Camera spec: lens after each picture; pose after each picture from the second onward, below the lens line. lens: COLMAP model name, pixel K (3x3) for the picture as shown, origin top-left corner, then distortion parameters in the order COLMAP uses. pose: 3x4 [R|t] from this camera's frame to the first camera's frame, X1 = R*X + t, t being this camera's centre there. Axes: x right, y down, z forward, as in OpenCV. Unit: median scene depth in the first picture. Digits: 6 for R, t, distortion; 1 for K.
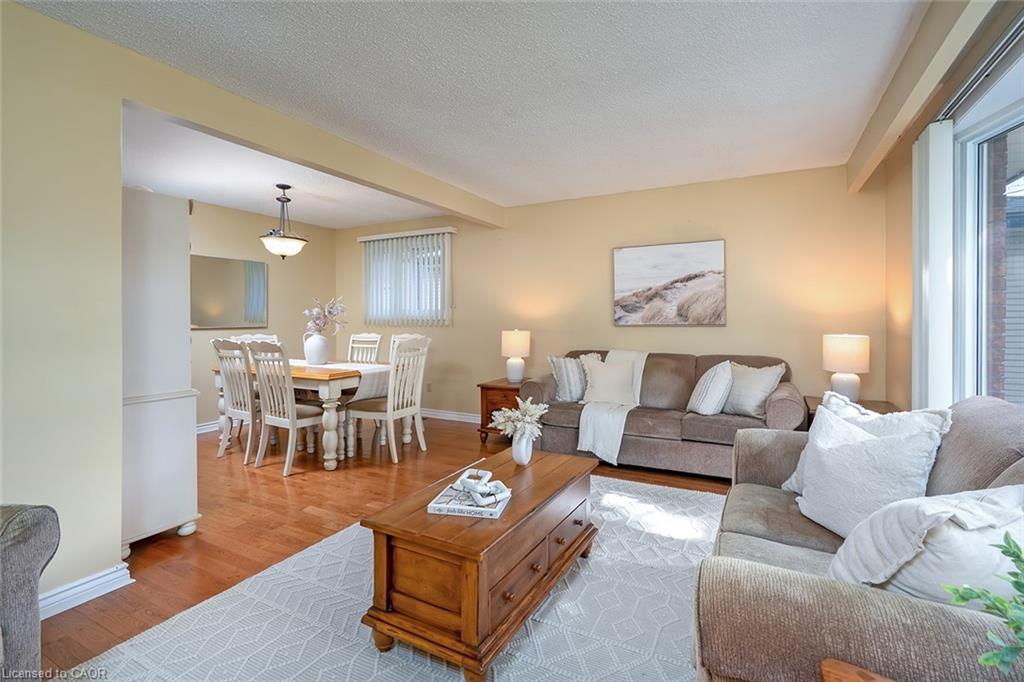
lens RADIAL K [[456.0, 0, 529.2], [0, 456.0, 323.2], [0, 0, 1]] dist [-0.012941, 0.000393]
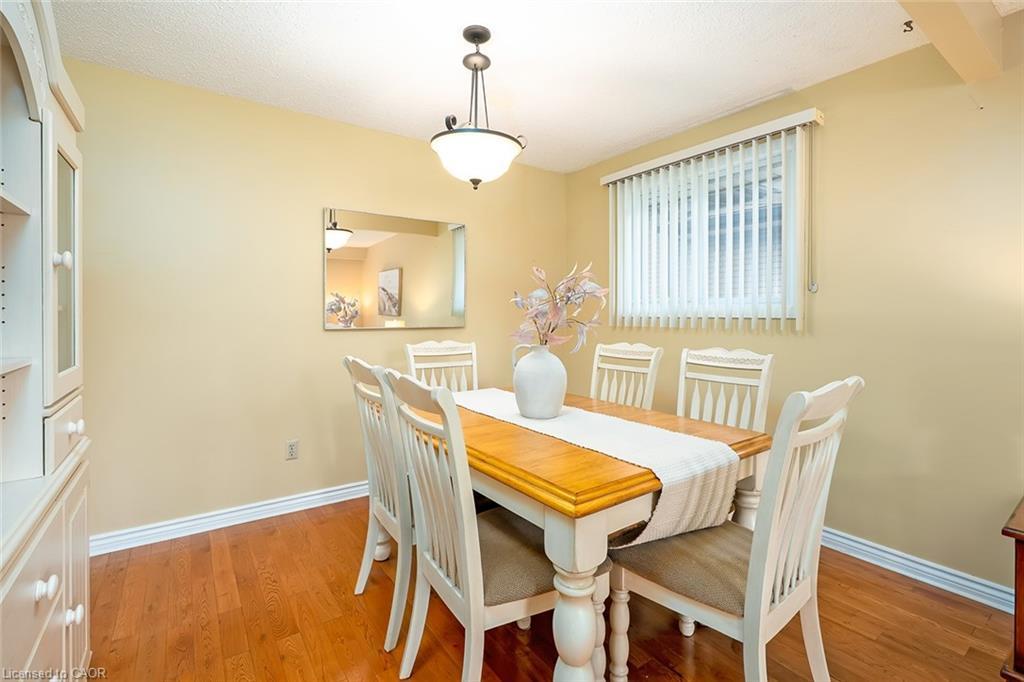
lens RADIAL K [[469.9, 0, 516.3], [0, 469.9, 320.8], [0, 0, 1]] dist [-0.009580, 0.000843]
pose [[0.889771, 0.012110, -0.456246, -0.286338], [-0.009276, 0.999921, 0.008451, -0.007480], [0.456313, -0.003288, 0.889813, 0.601797]]
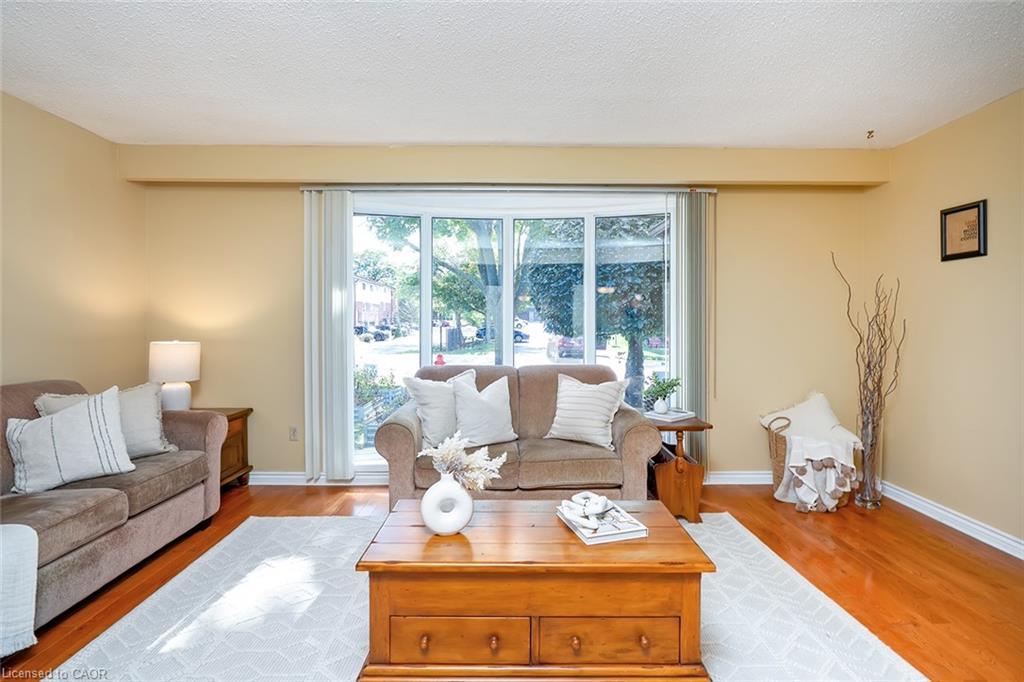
lens RADIAL K [[464.5, 0, 512.2], [0, 464.5, 323.3], [0, 0, 1]] dist [-0.016822, -0.000218]
pose [[-0.468515, 0.001969, 0.883453, -0.371918], [0.005941, 0.999982, 0.000922, -0.007230], [-0.883435, 0.005681, -0.468518, 0.663187]]
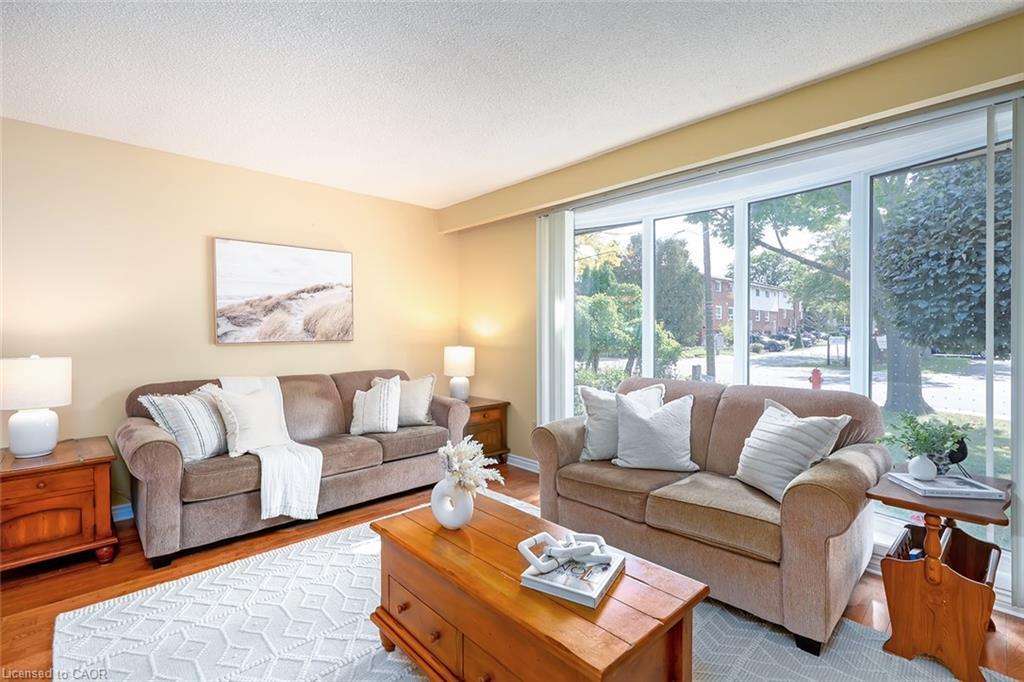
lens RADIAL K [[462.2, 0, 512.1], [0, 462.2, 336.4], [0, 0, 1]] dist [-0.012139, 0.000156]
pose [[0.336443, -0.005079, 0.941690, -0.379068], [0.009514, 0.999953, 0.001994, -0.004169], [-0.941656, 0.008288, 0.336475, 0.339783]]
